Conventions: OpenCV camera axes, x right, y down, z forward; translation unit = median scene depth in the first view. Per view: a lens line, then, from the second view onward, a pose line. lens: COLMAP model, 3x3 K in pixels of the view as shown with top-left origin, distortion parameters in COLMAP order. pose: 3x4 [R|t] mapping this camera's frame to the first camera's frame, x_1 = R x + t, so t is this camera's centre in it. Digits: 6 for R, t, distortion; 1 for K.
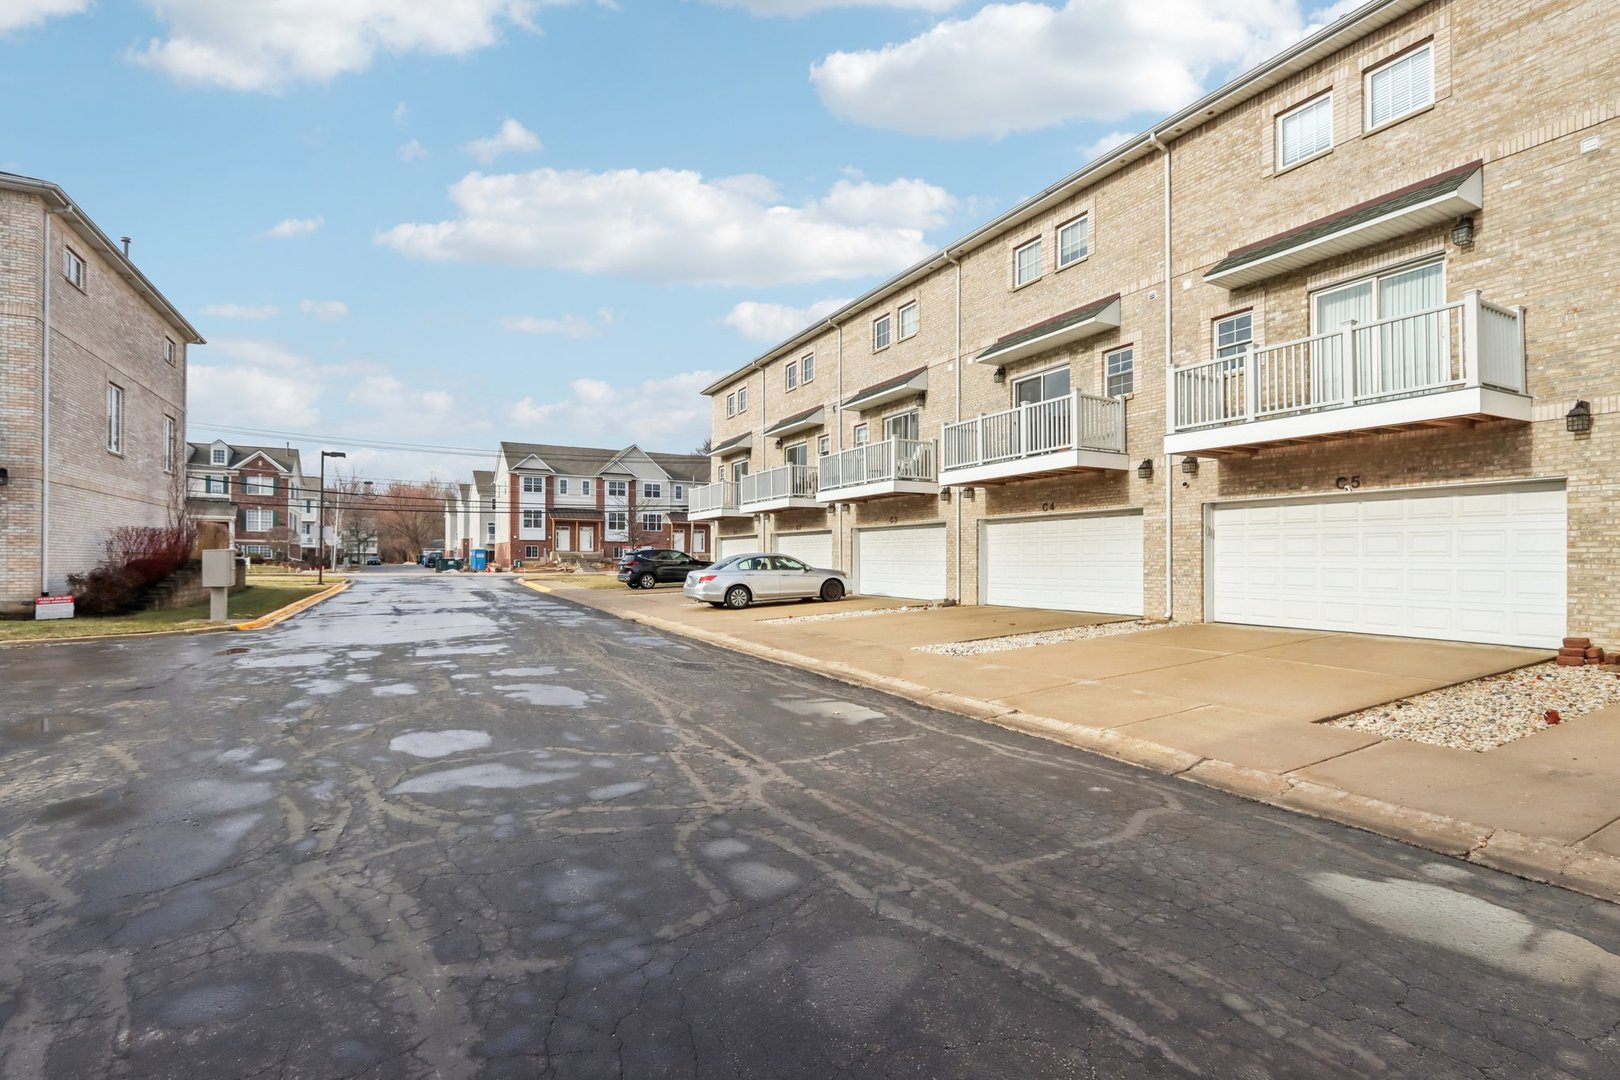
lens RADIAL K [[768.1, 0, 814.2], [0, 768.1, 549.1], [0, 0, 1]] dist [-0.016975, 0.001465]
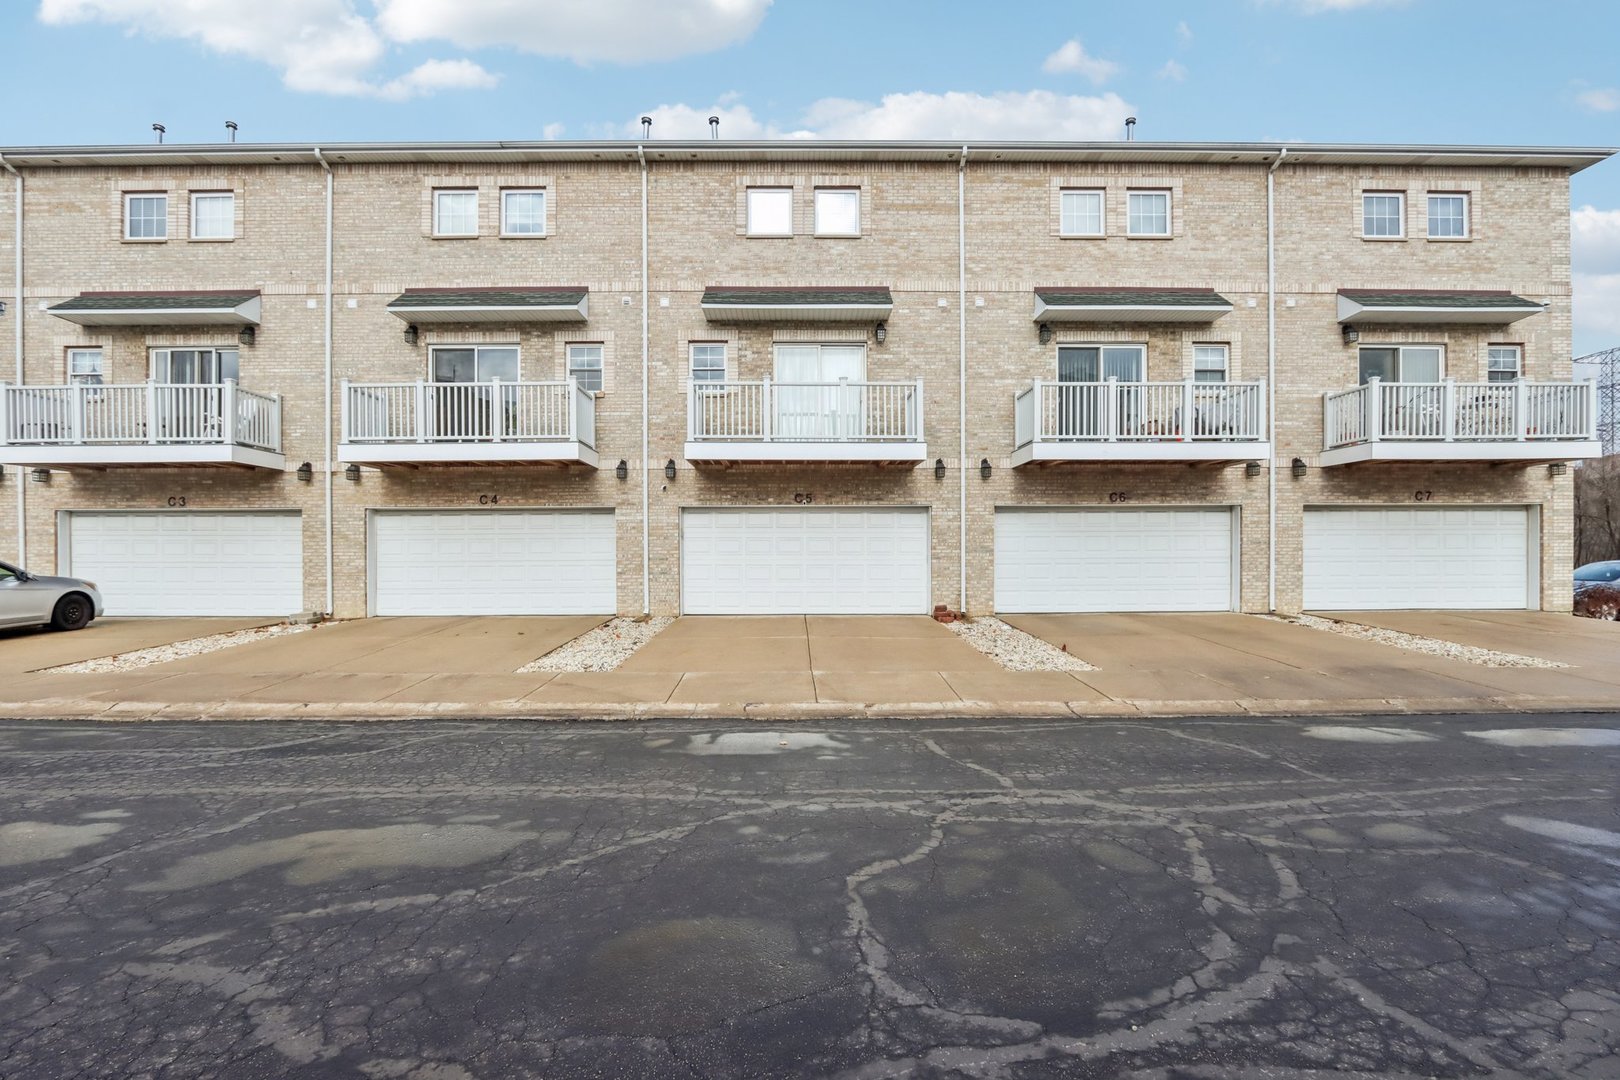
lens RADIAL K [[768.1, 0, 814.2], [0, 768.1, 549.1], [0, 0, 1]] dist [-0.016975, 0.001465]
pose [[0.452748, 0.007647, 0.891606, -0.452456], [-0.006757, 0.999964, -0.005145, 0.005831], [-0.891613, -0.003695, 0.452783, 0.390142]]
